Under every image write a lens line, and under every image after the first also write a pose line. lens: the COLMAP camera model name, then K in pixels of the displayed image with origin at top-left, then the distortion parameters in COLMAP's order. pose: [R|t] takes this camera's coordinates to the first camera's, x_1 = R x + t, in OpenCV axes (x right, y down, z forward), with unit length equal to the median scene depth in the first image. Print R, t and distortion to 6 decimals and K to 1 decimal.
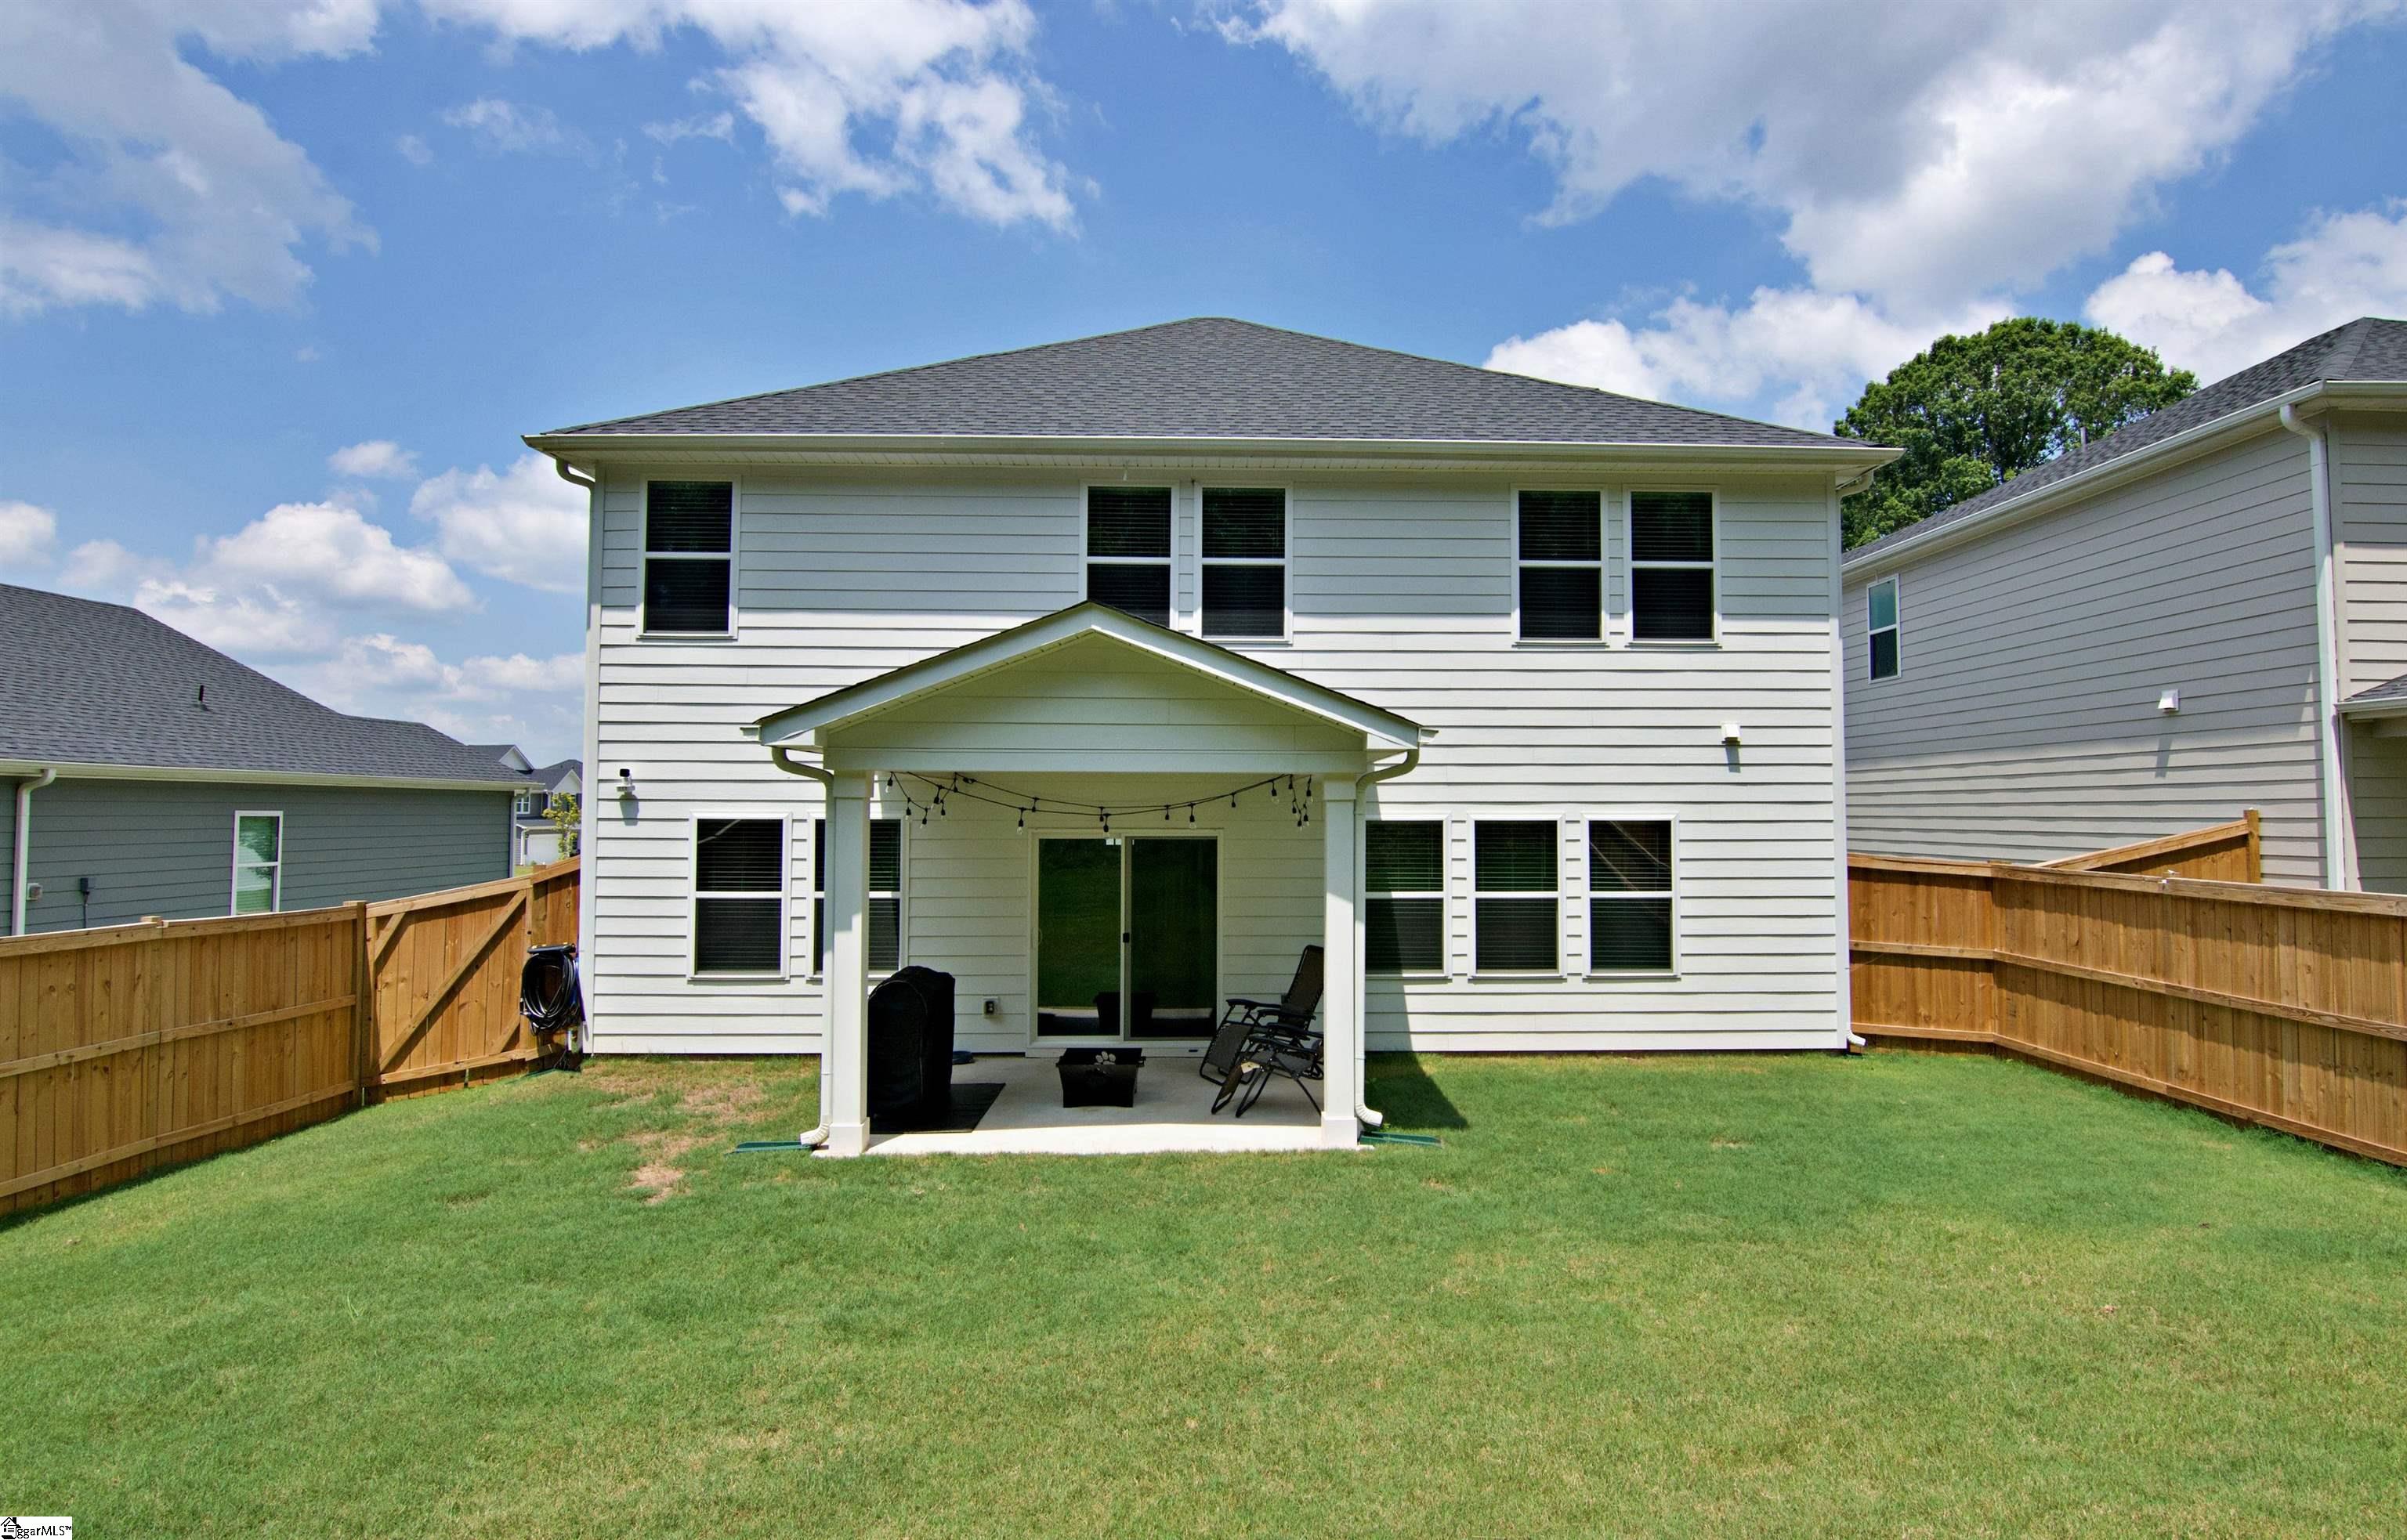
lens RADIAL K [[1185.5, 0, 1203.5], [0, 1185.5, 770.0], [0, 0, 1]] dist [0.001738, 0.000265]
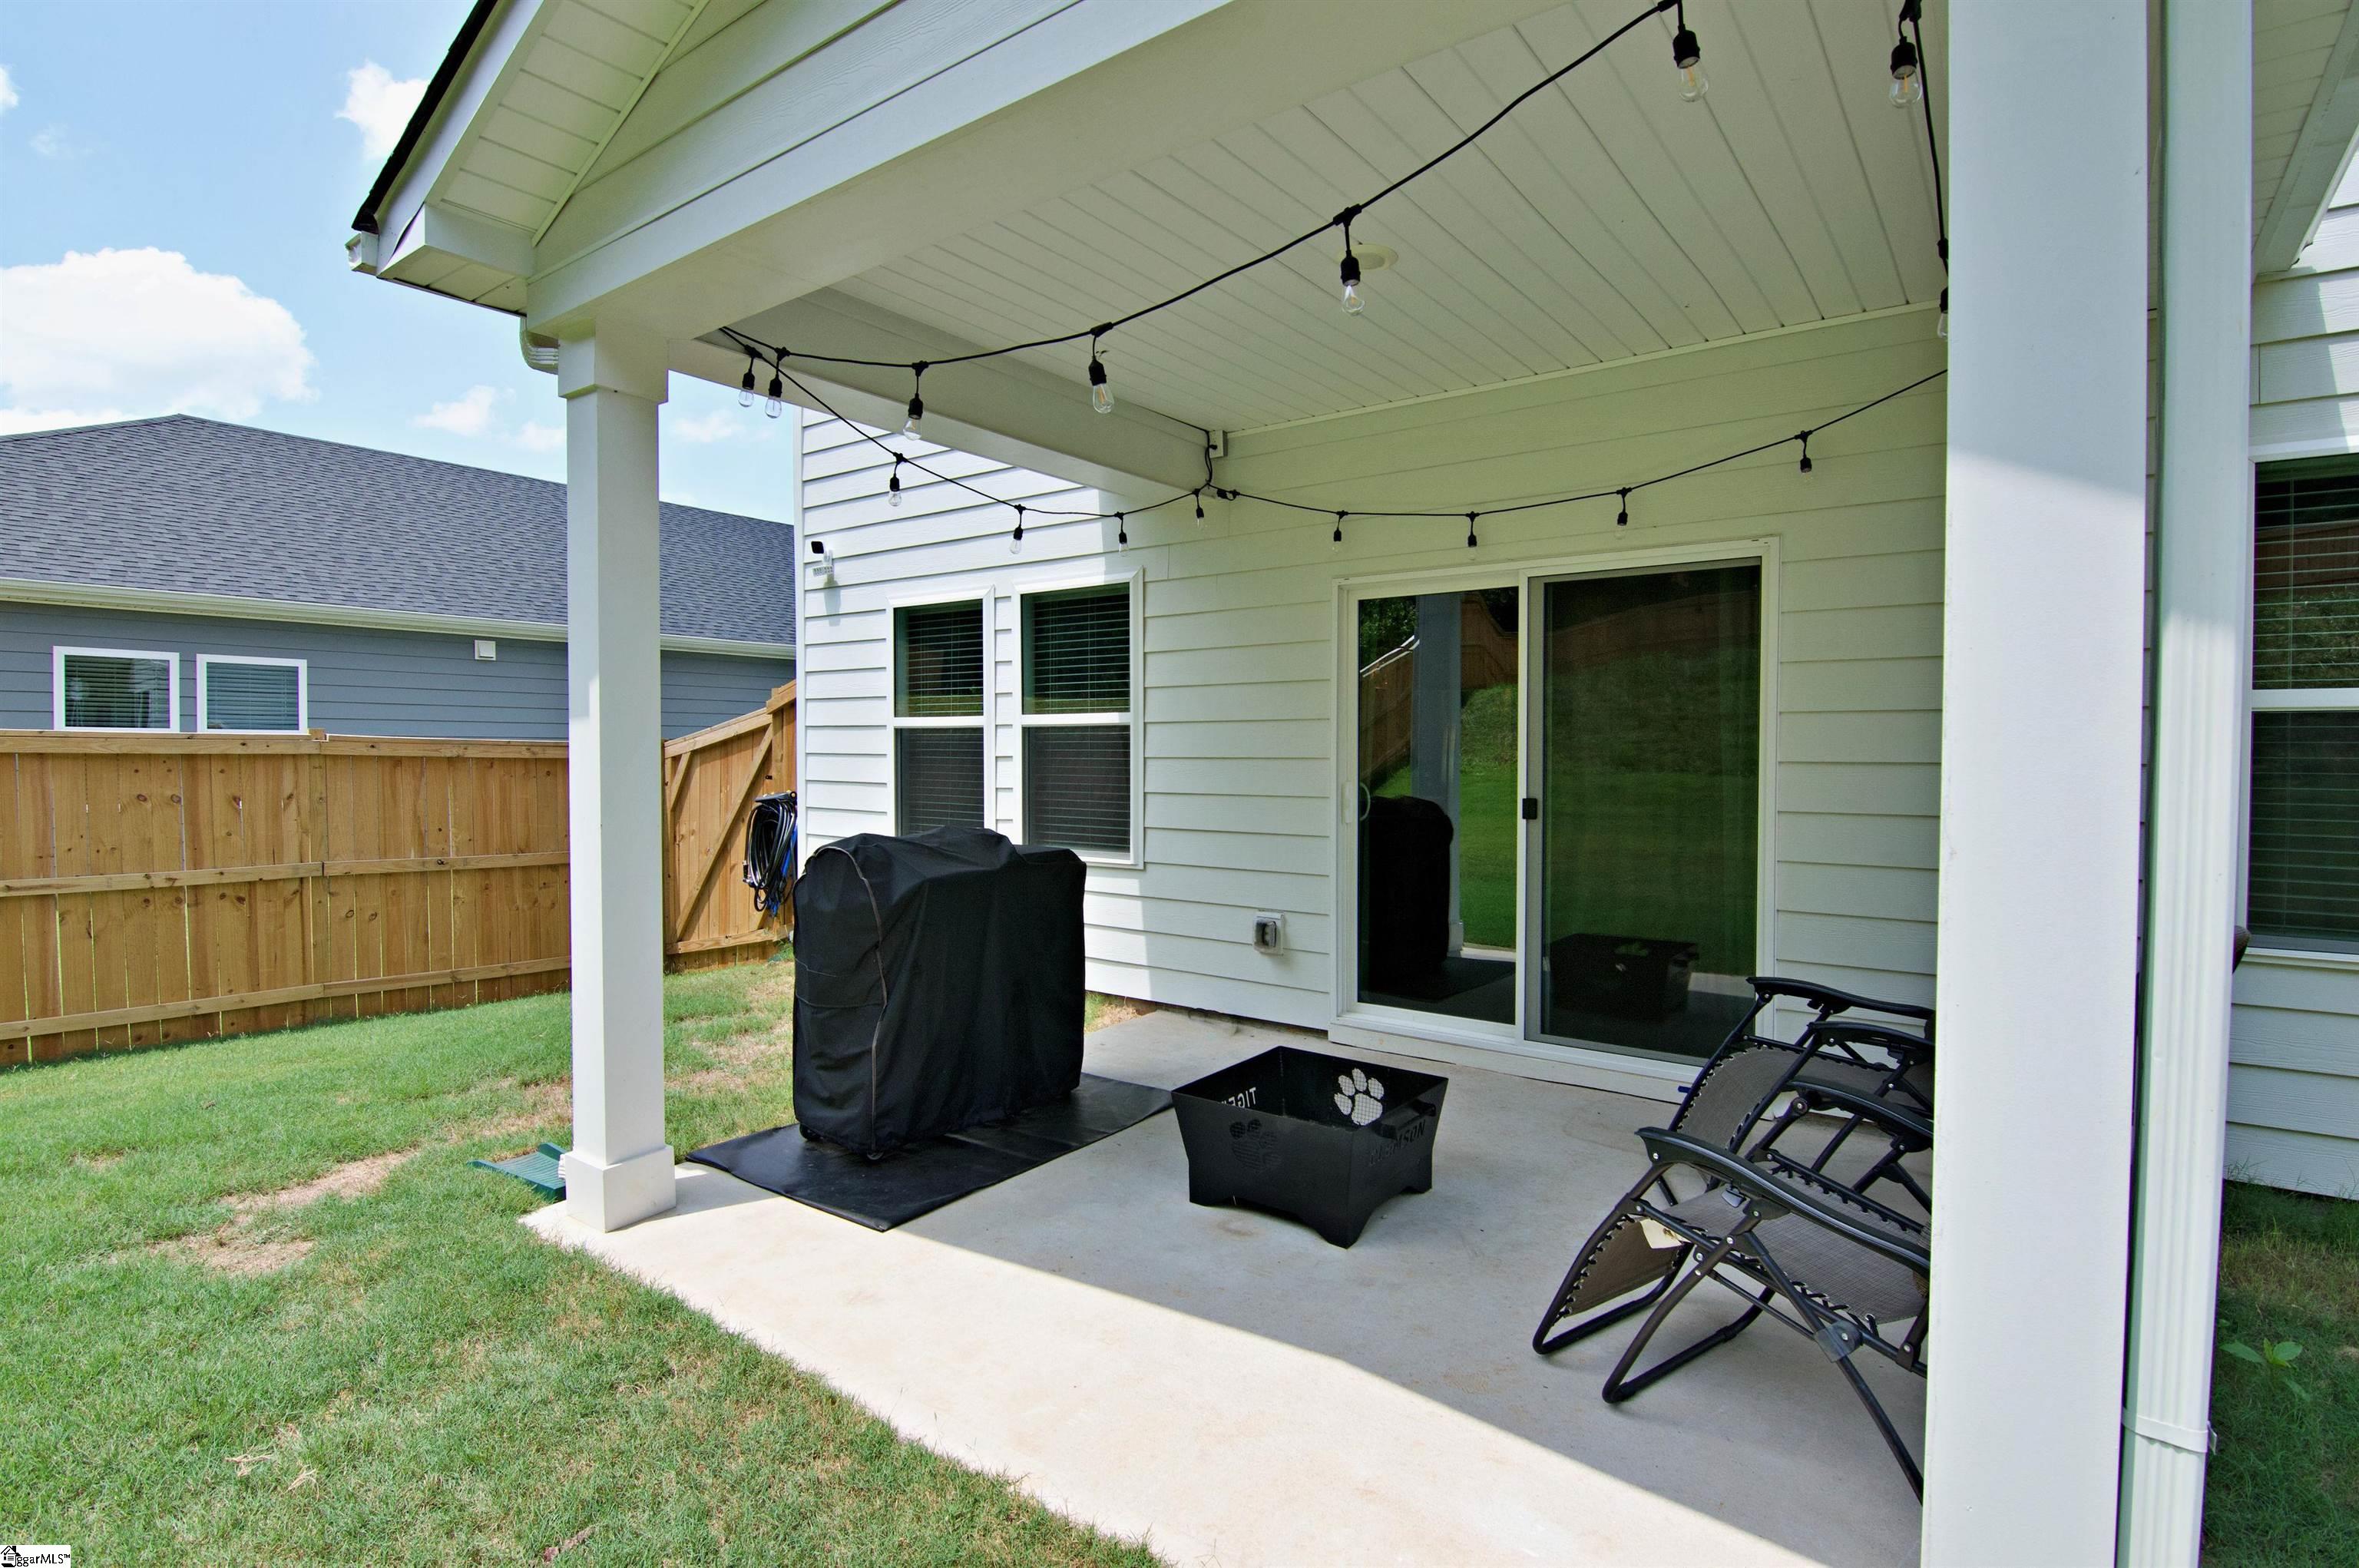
lens RADIAL K [[1134.6, 0, 1179.5], [0, 1134.6, 784.0], [0, 0, 1]] dist [-0.000318, -0.000081]
pose [[0.791928, 0.019002, -0.610319, 0.089861], [0.025790, 0.997583, 0.064524, 0.105746], [0.610070, -0.066838, 0.789524, 0.609617]]
